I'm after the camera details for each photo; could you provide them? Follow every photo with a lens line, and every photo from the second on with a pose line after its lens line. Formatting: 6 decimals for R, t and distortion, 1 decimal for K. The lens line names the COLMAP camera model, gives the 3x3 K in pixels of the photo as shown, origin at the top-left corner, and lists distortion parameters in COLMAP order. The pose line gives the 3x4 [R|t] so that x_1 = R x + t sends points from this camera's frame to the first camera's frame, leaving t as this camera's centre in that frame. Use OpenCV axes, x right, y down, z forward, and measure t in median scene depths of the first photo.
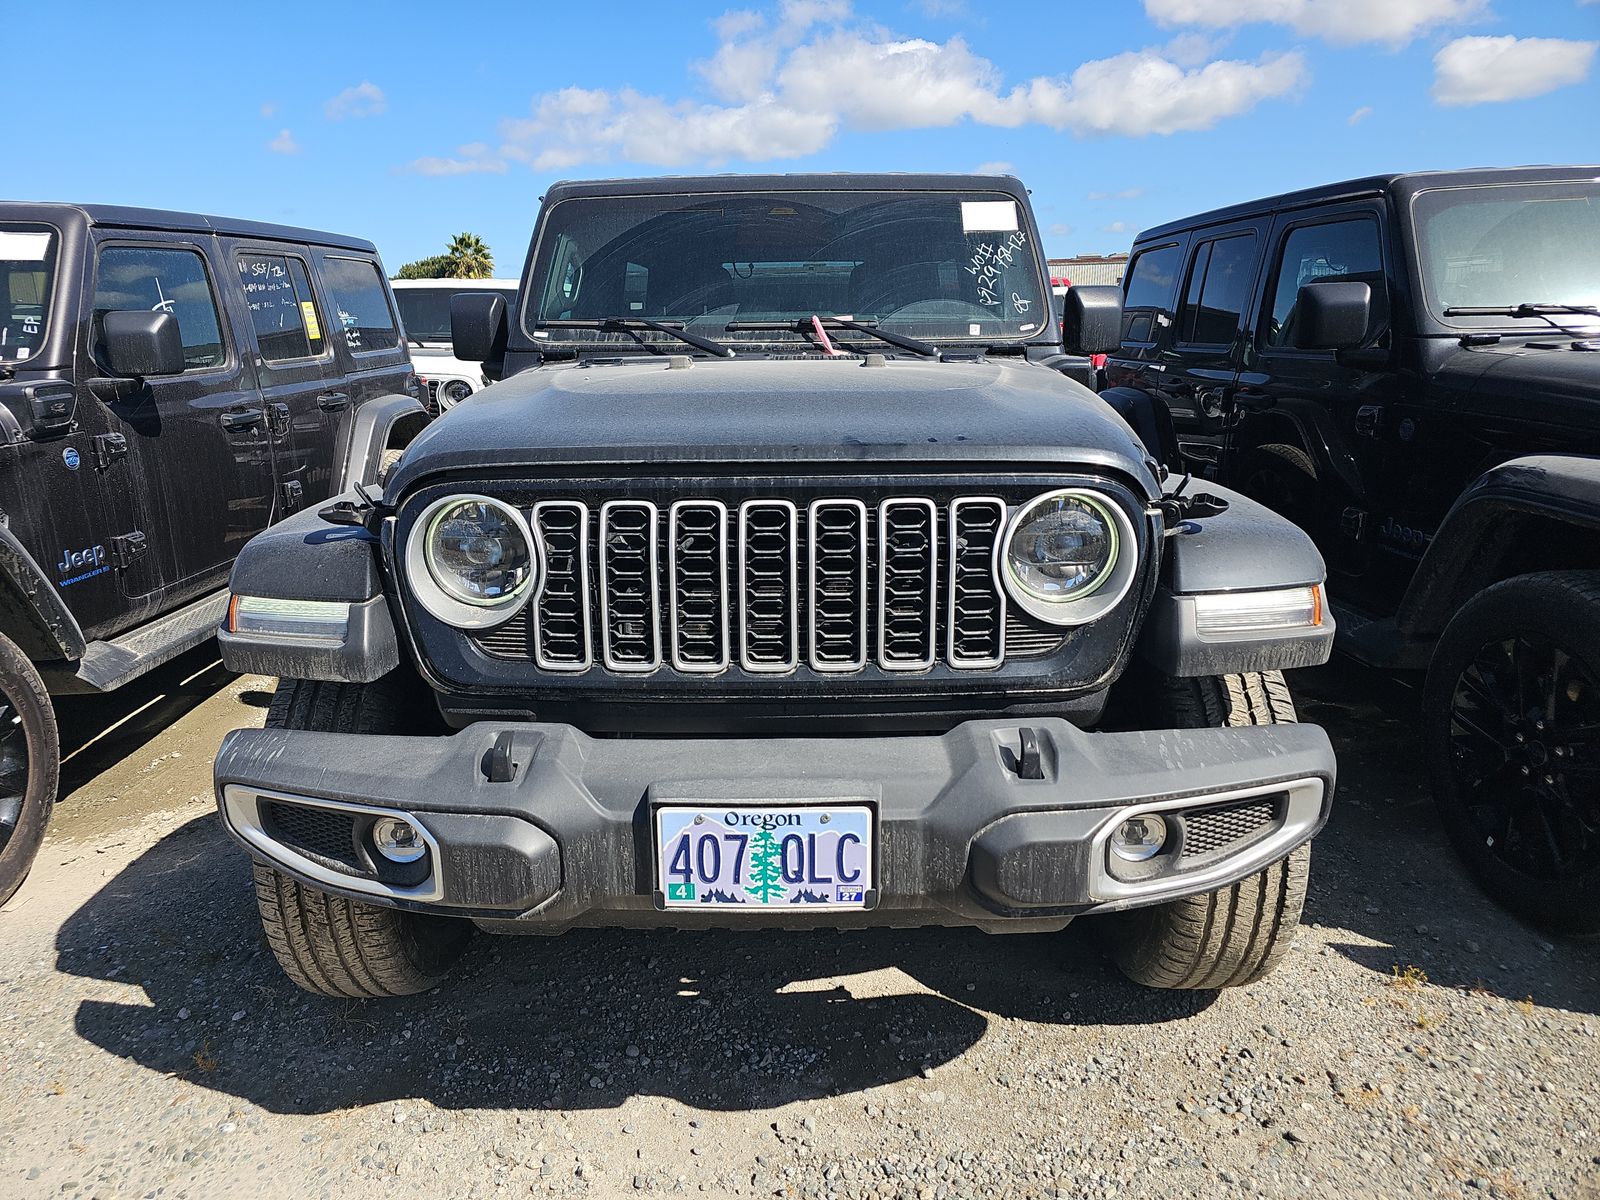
lens RADIAL K [[1082.0, 0, 804.5], [0, 1082.0, 593.6], [0, 0, 1]] dist [0.043592, -0.032291]
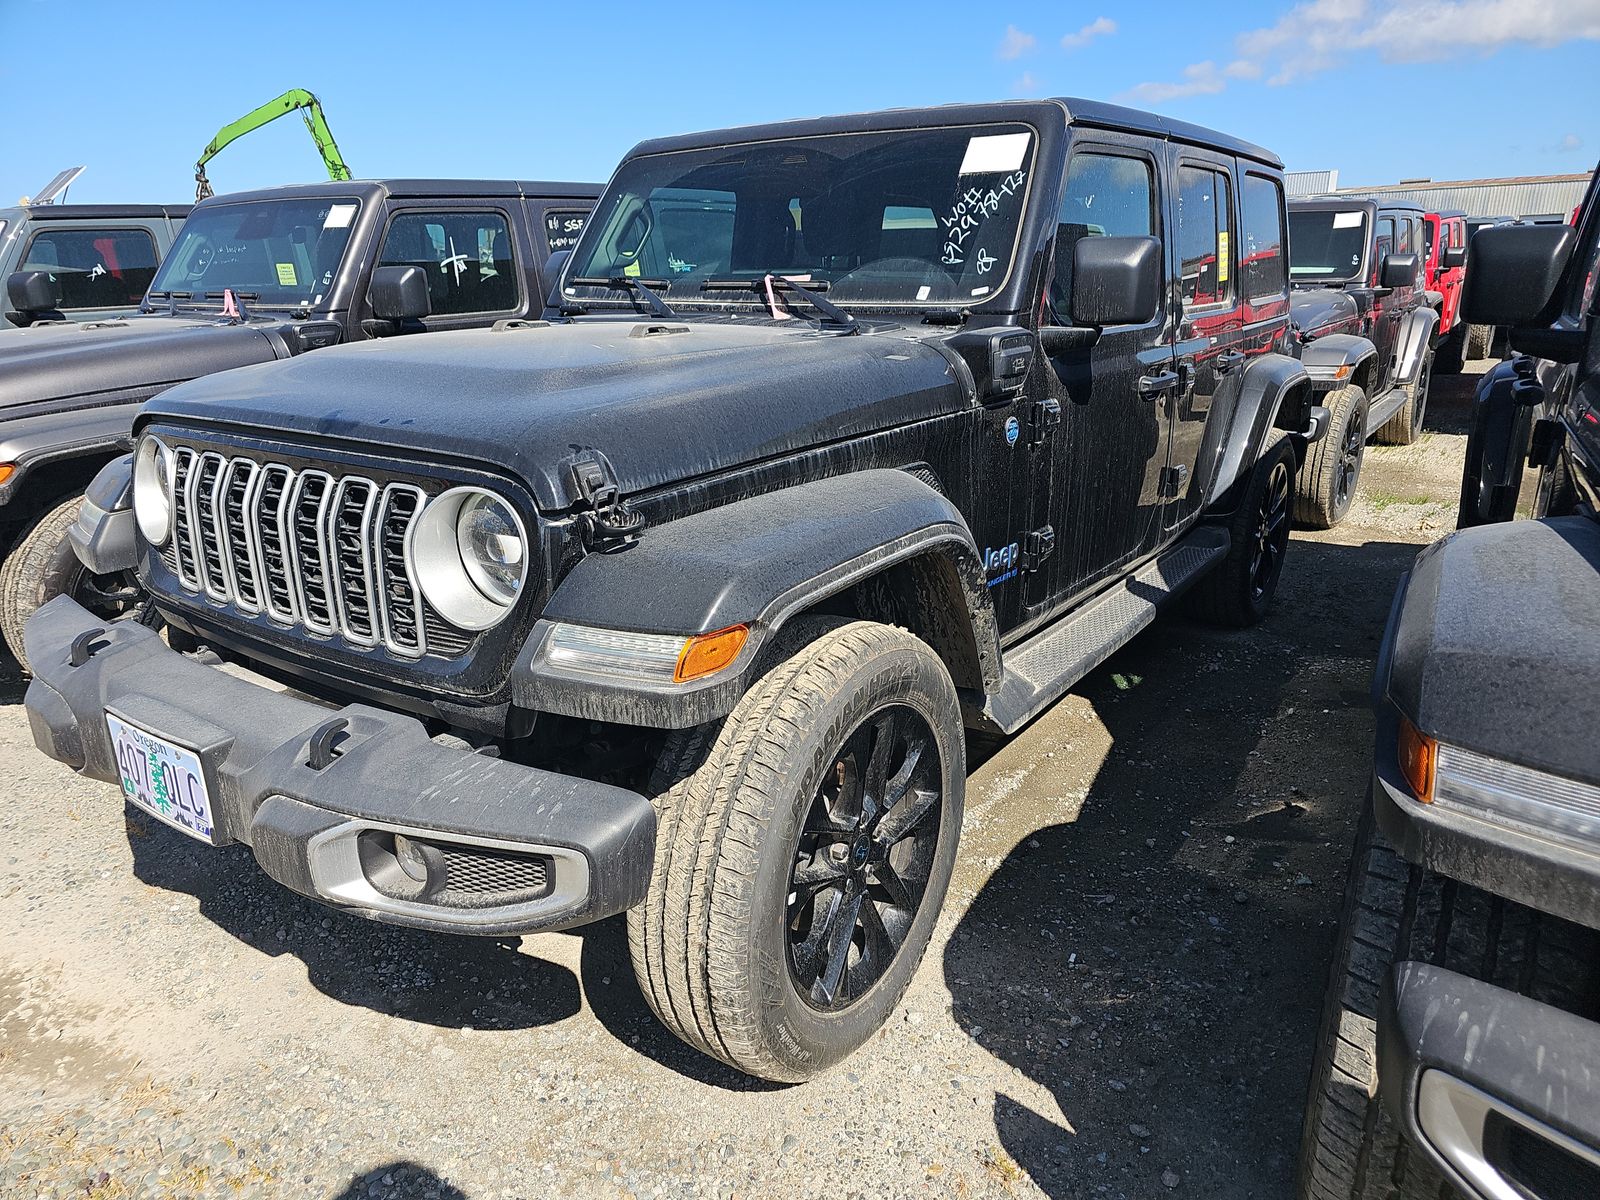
lens RADIAL K [[1077.2, 0, 800.6], [0, 1077.2, 623.9], [0, 0, 1]] dist [0.027254, 0.000481]
pose [[0.823112, 0.180794, -0.538330, 0.576528], [-0.133824, 0.983024, 0.125523, -0.077146], [0.551885, -0.031278, 0.833333, 0.215447]]
